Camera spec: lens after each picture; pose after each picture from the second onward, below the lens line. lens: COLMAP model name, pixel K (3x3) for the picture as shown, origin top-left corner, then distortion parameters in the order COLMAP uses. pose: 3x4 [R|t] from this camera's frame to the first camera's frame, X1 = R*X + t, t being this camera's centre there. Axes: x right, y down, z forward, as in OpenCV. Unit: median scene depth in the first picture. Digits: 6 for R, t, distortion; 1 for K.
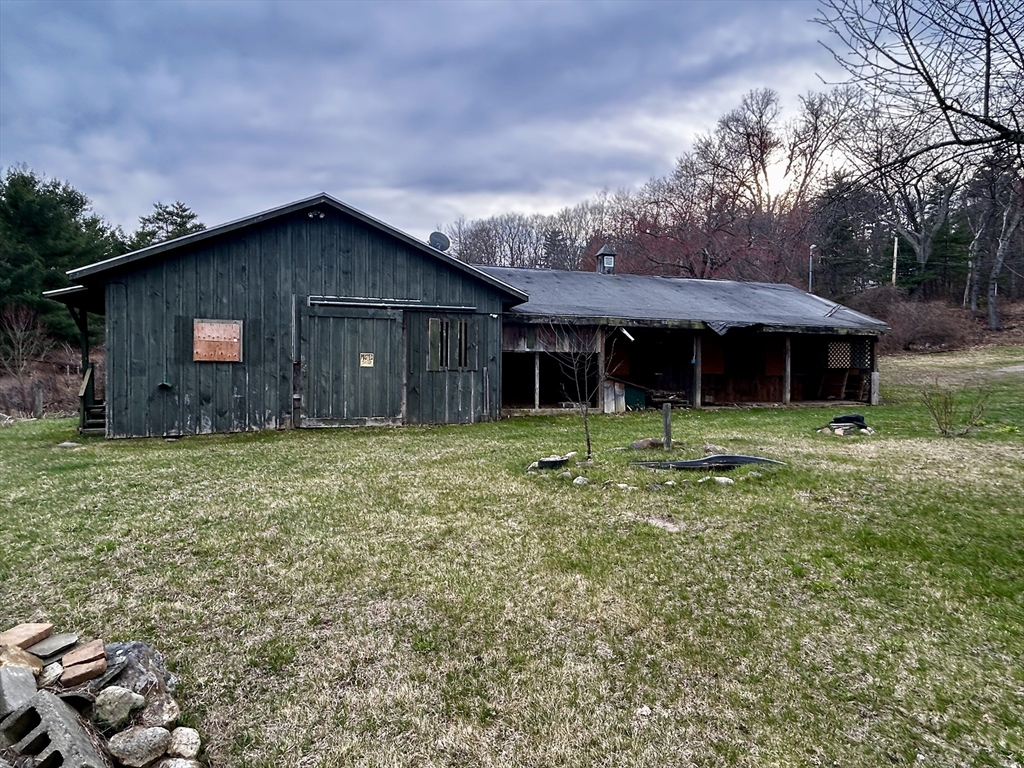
lens RADIAL K [[665.7, 0, 512.4], [0, 665.7, 386.7], [0, 0, 1]] dist [0.036102, 0.003479]
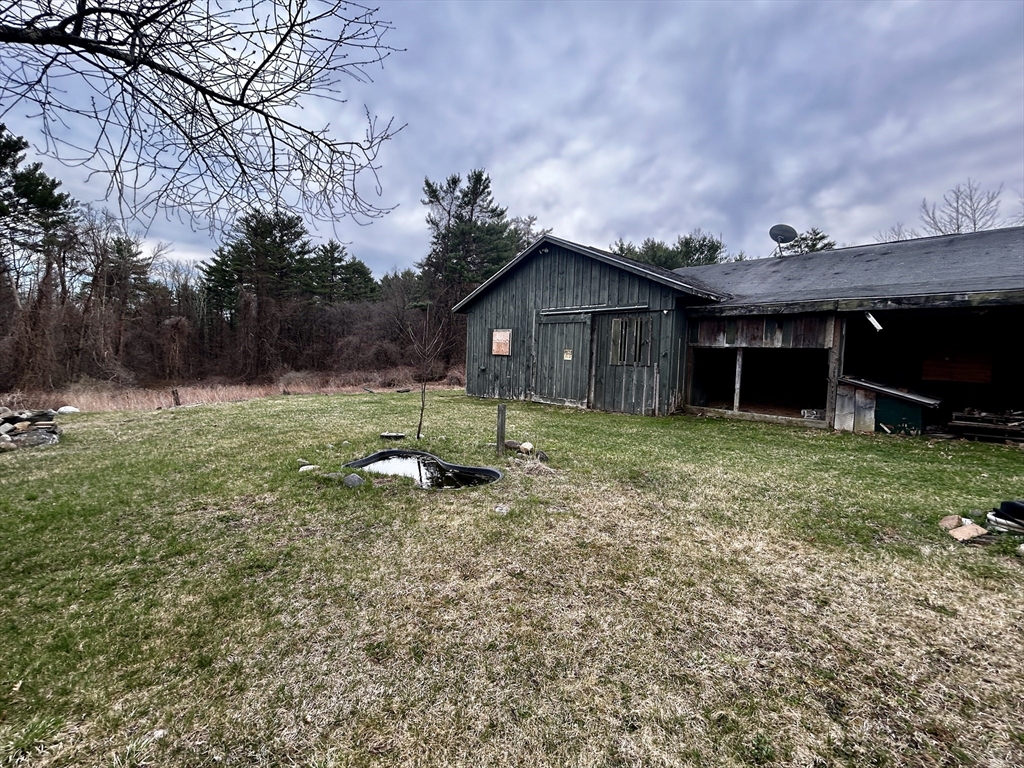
lens RADIAL K [[455.3, 0, 509.7], [0, 455.3, 383.7], [0, 0, 1]] dist [0.002773, 0.000008]
pose [[0.380872, 0.070803, -0.921913, 0.520954], [-0.038290, 0.997416, 0.060783, -0.031361], [0.923835, 0.012149, 0.382599, 0.518045]]
